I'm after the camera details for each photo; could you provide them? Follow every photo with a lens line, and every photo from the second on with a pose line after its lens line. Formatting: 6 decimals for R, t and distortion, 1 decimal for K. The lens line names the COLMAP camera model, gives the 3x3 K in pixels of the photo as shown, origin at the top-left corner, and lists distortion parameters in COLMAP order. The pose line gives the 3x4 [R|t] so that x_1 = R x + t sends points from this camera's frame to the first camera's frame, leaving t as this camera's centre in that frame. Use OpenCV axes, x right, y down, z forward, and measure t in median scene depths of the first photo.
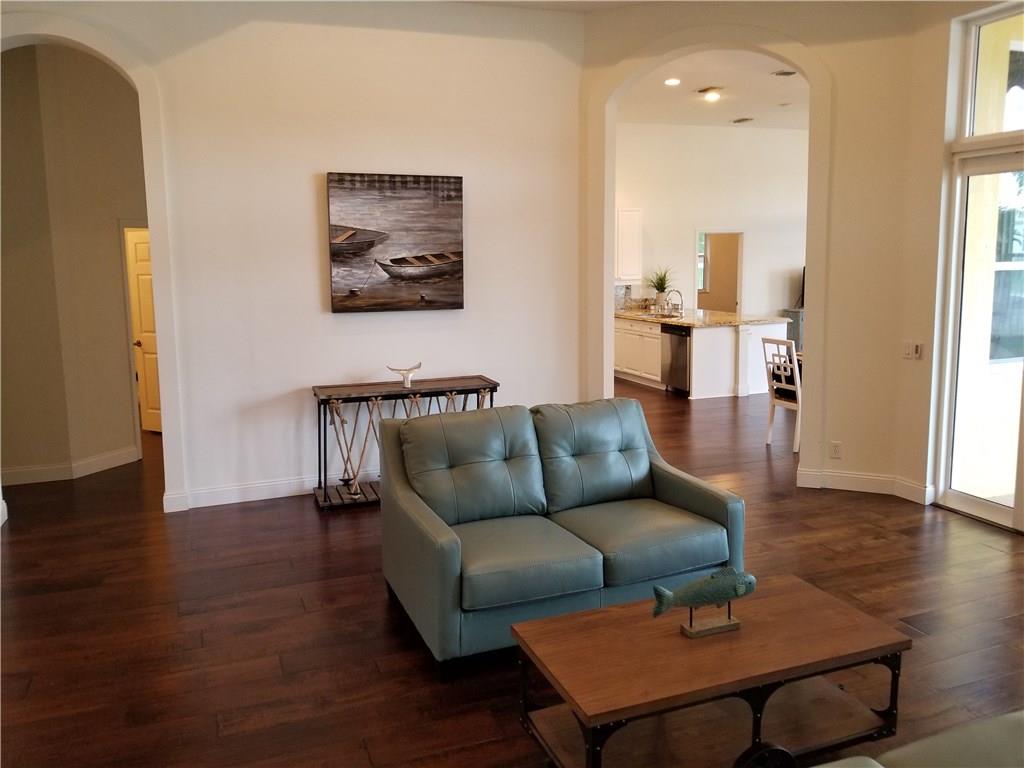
lens RADIAL K [[805.4, 0, 500.5], [0, 805.4, 356.0], [0, 0, 1]] dist [0.051962, -0.087742]
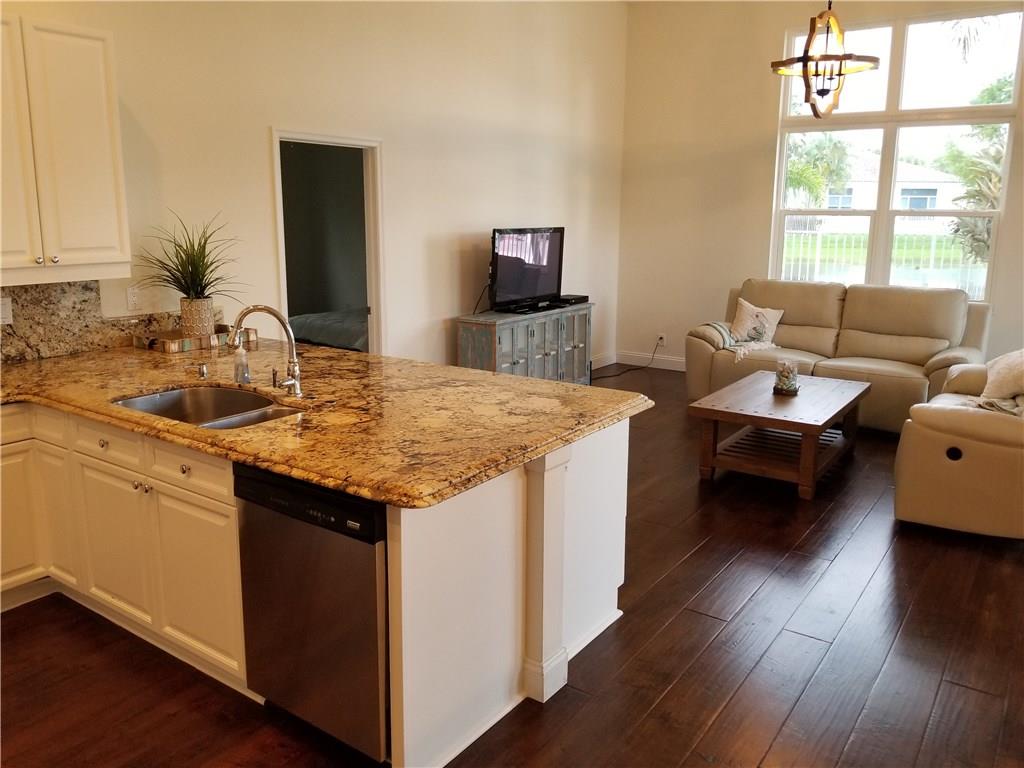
lens RADIAL K [[805.4, 0, 483.5], [0, 805.4, 362.7], [0, 0, 1]] dist [0.051962, -0.087742]
pose [[0.838265, -0.079716, 0.539404, 0.114284], [0.049752, 0.996311, 0.069923, -0.070049], [-0.542988, -0.031777, 0.839139, 0.646847]]
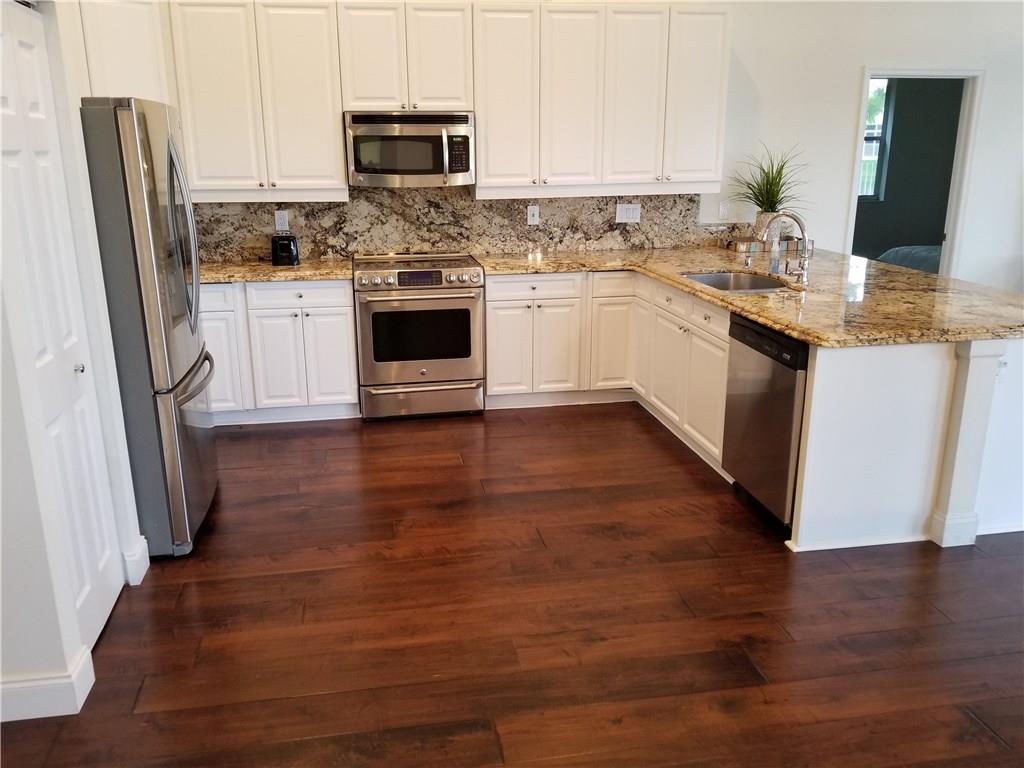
lens RADIAL K [[805.4, 0, 500.7], [0, 805.4, 379.6], [0, 0, 1]] dist [0.051962, -0.087742]
pose [[0.983933, 0.061108, -0.167752, 0.136699], [-0.033894, 0.986448, 0.160537, -0.055103], [0.175289, -0.152272, 0.972670, 0.534853]]
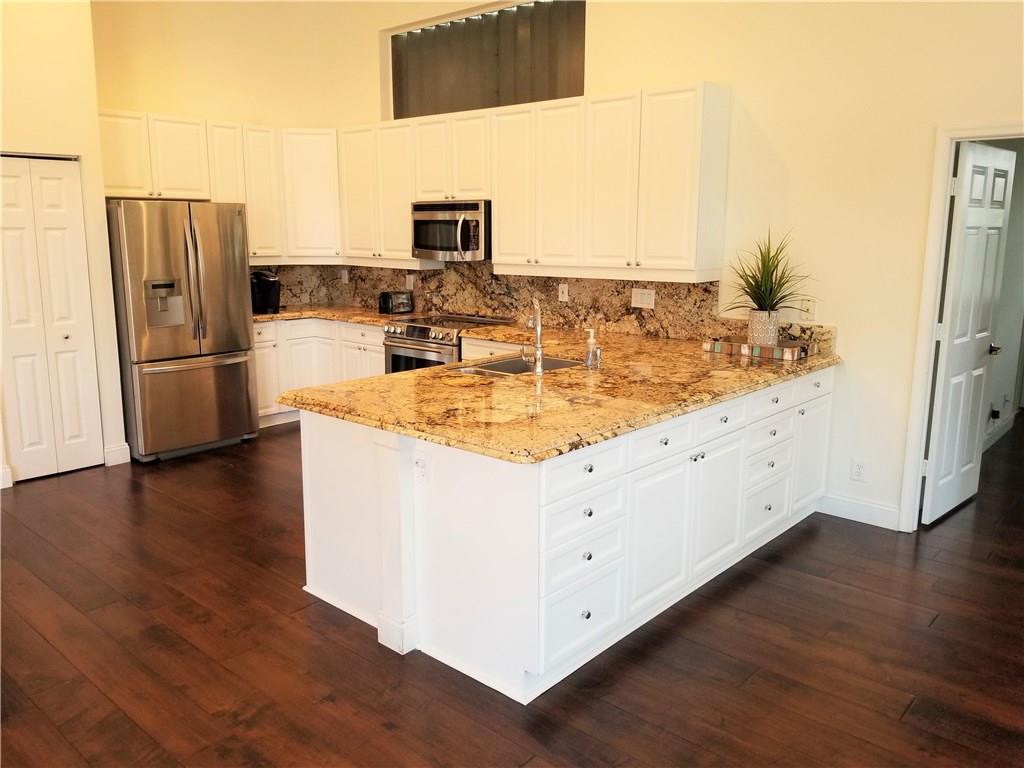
lens RADIAL K [[805.4, 0, 511.6], [0, 805.4, 382.4], [0, 0, 1]] dist [0.051962, -0.087742]
pose [[0.465922, 0.184999, -0.865270, 0.478308], [-0.124902, 0.981858, 0.142670, -0.085565], [0.875966, 0.041601, 0.480576, 0.731624]]
